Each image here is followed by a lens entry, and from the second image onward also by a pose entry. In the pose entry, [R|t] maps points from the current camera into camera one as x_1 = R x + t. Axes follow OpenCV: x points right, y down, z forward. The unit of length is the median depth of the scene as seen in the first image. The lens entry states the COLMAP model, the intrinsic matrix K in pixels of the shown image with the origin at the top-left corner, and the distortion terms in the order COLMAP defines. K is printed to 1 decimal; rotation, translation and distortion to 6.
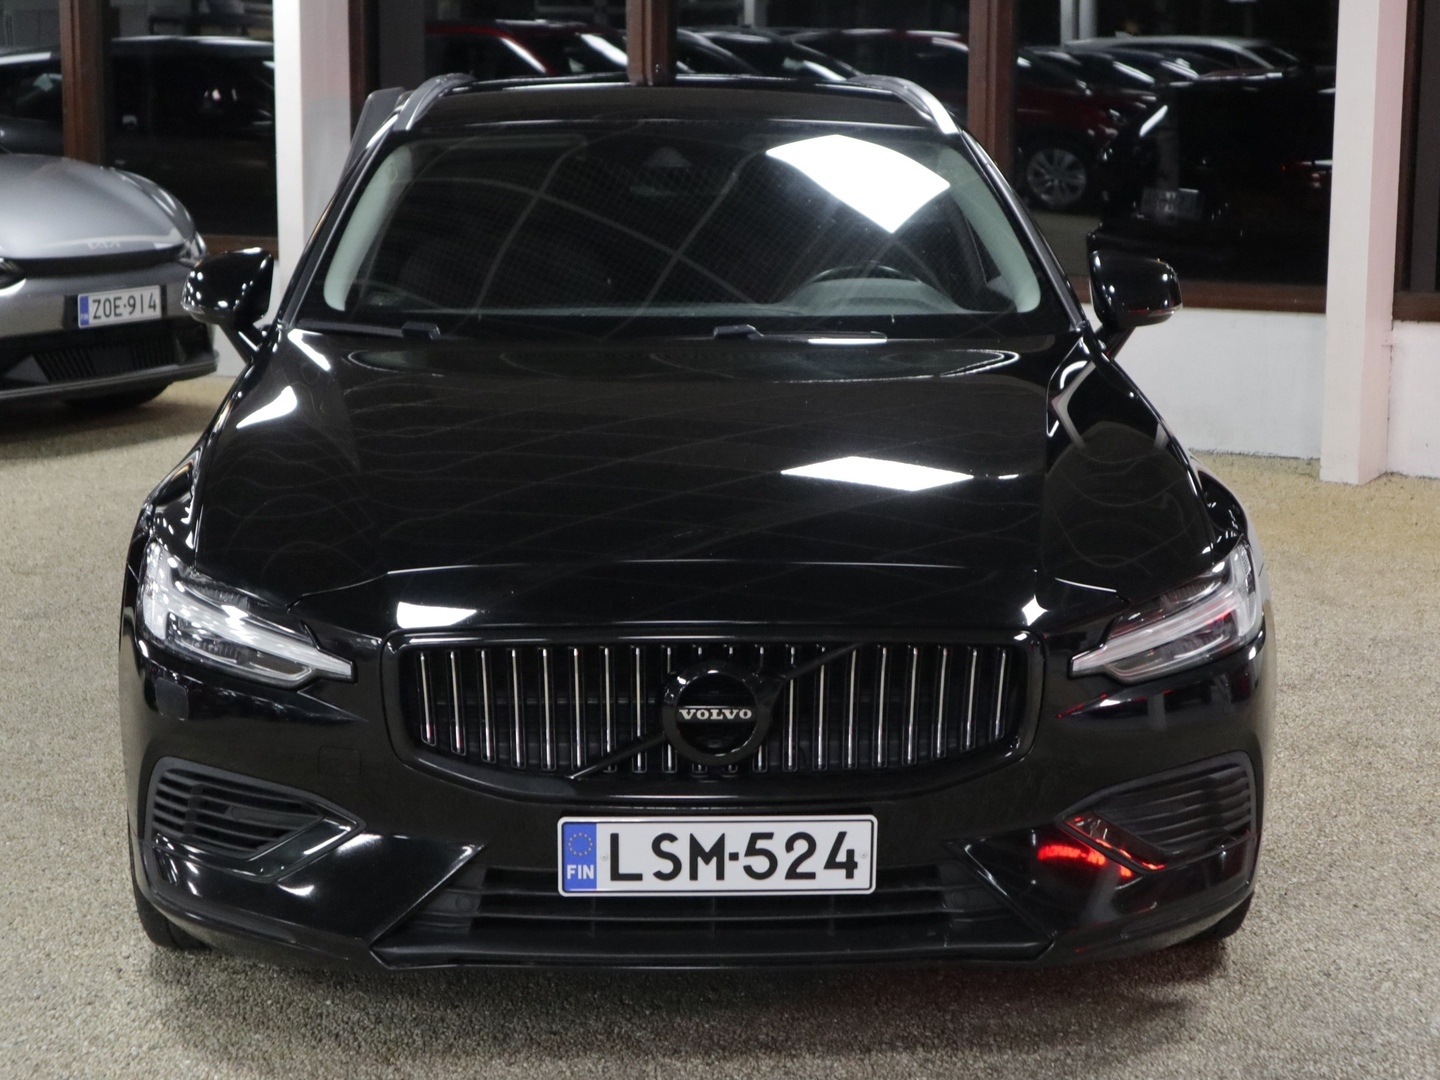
lens RADIAL K [[2531.5, 0, 719.6], [0, 2531.5, 541.4], [0, 0, 1]] dist [0.004019, 0.000000]
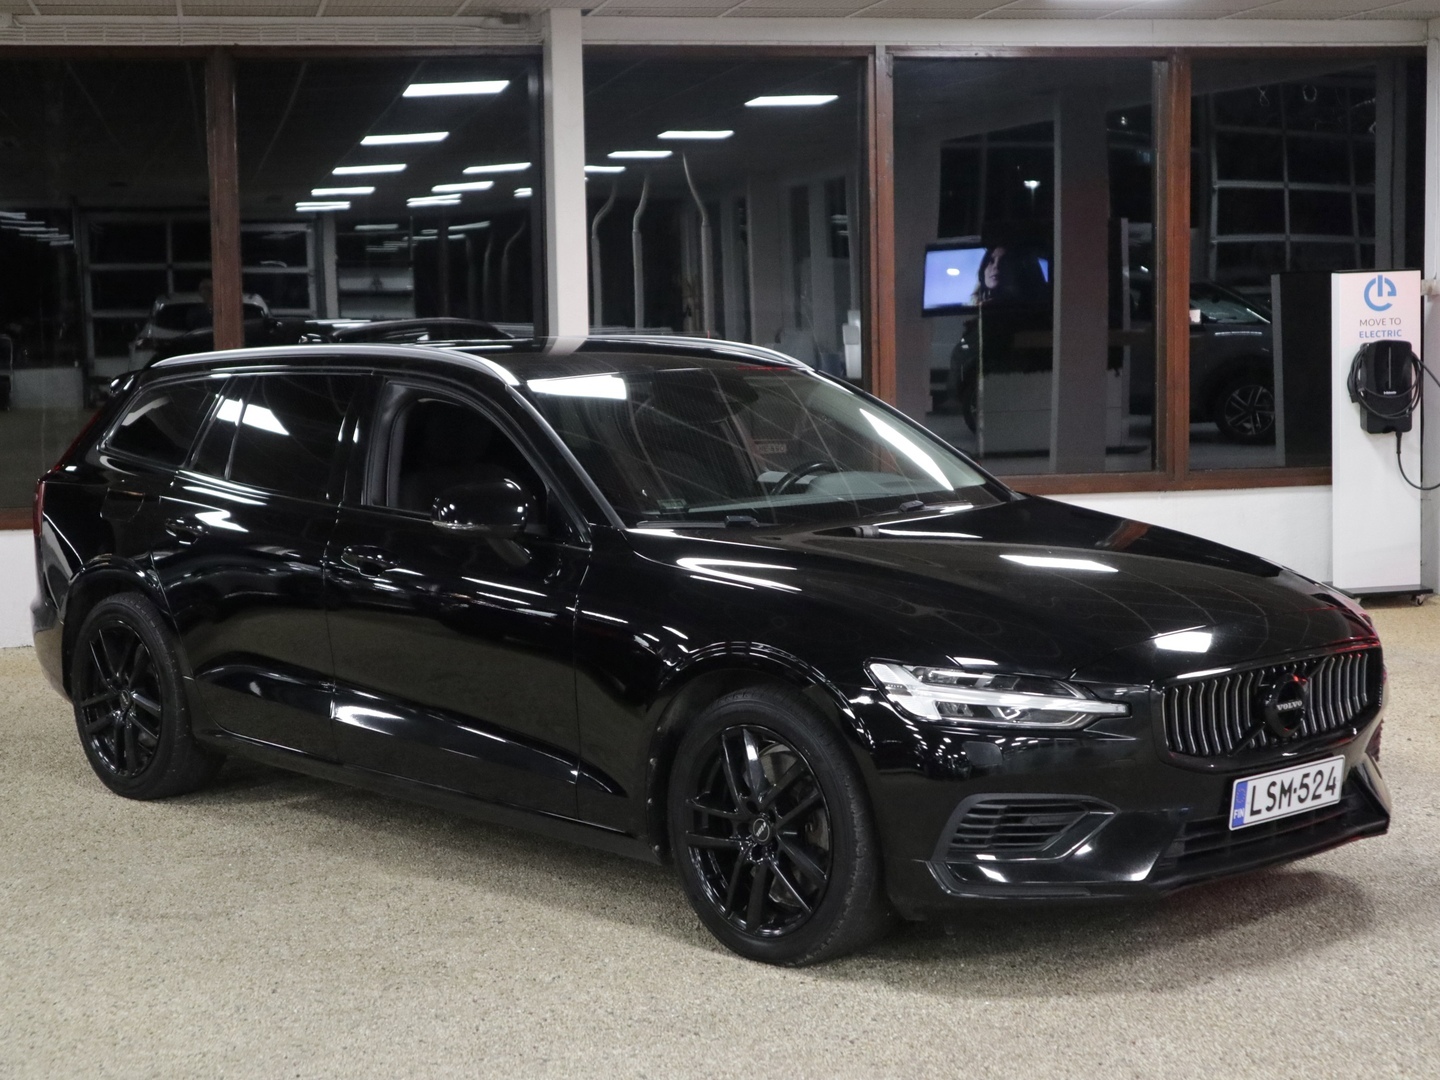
lens RADIAL K [[2268.2, 0, 719.3], [0, 2268.2, 538.4], [0, 0, 1]] dist [-0.022603, 0.000000]
pose [[0.784363, -0.076189, 0.615606, -1.205370], [0.136338, 0.989335, -0.051269, -0.016358], [-0.605134, 0.124144, 0.786385, 0.027428]]
